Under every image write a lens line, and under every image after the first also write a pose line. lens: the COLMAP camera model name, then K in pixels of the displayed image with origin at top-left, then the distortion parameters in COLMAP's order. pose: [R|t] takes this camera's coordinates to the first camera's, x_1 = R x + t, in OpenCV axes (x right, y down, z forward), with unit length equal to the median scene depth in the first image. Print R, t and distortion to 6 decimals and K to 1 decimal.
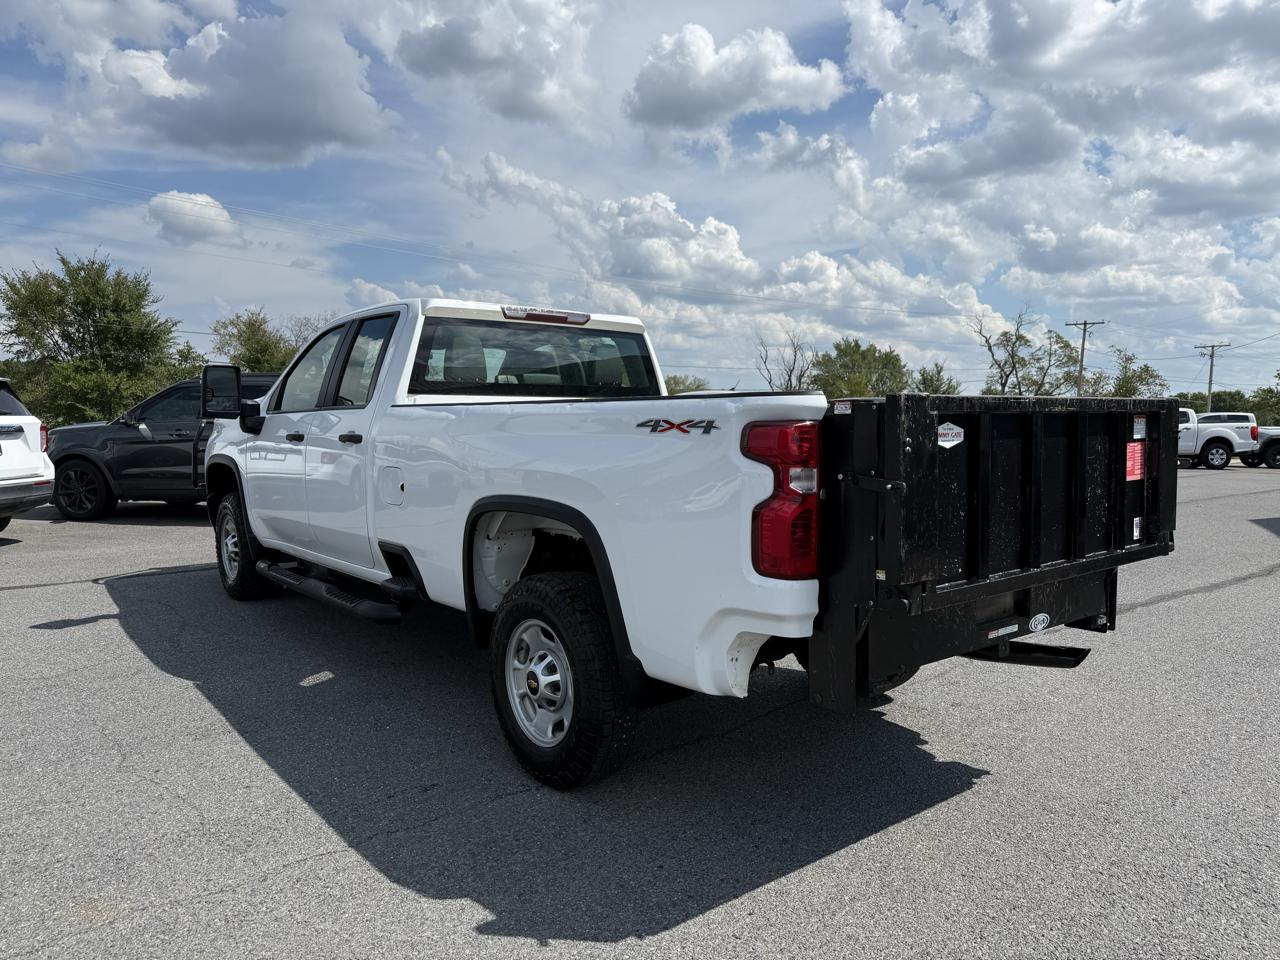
lens RADIAL K [[908.5, 0, 655.3], [0, 908.5, 478.8], [0, 0, 1]] dist [0.023873, -0.035895]
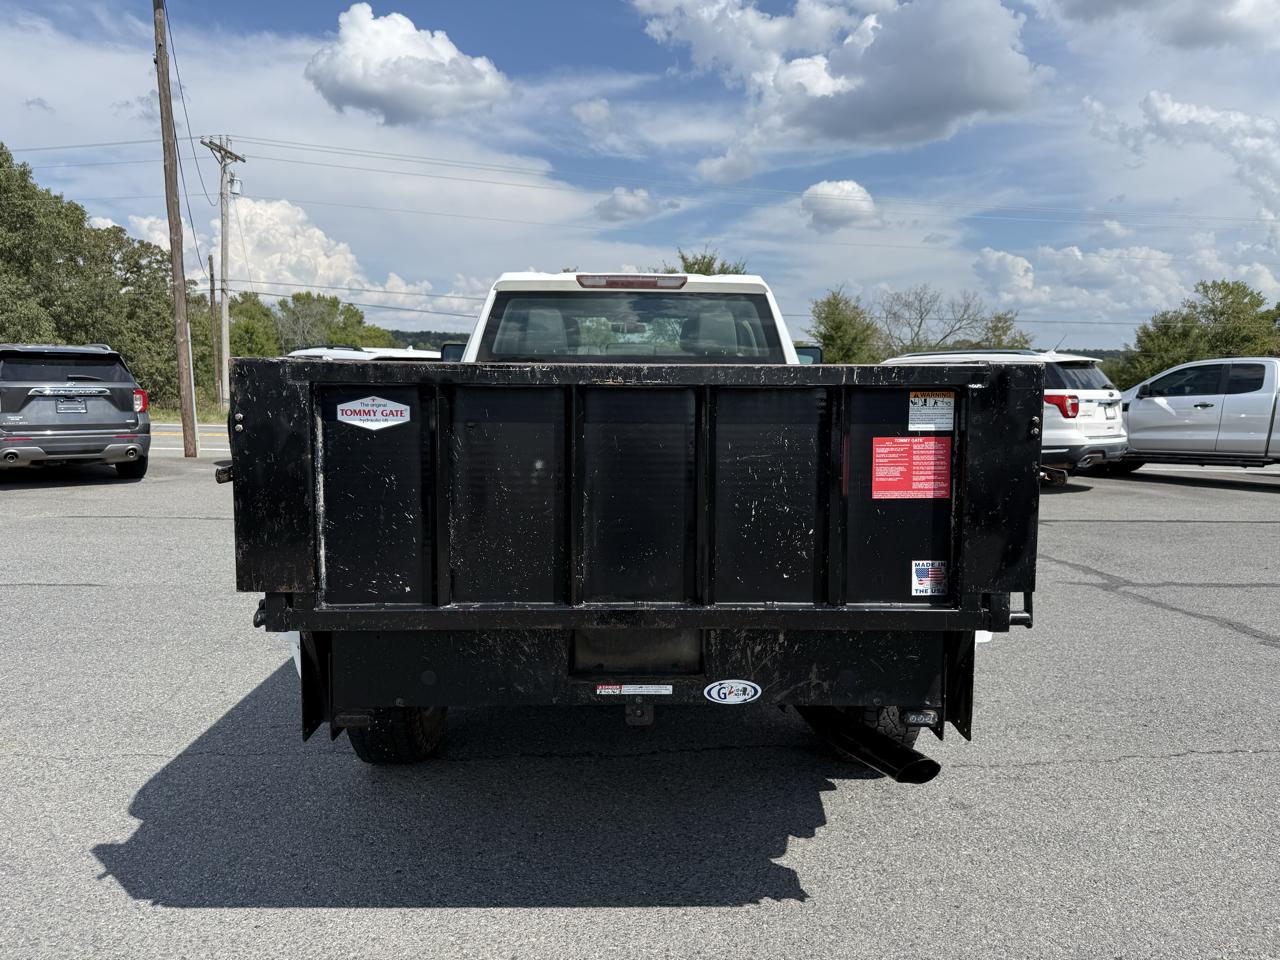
lens RADIAL K [[908.5, 0, 646.1], [0, 908.5, 476.4], [0, 0, 1]] dist [0.023873, -0.035895]
pose [[0.785672, 0.065983, -0.615115, 0.461247], [-0.049339, 0.997812, 0.044014, -0.018864], [0.616673, -0.004232, 0.787208, 0.250892]]
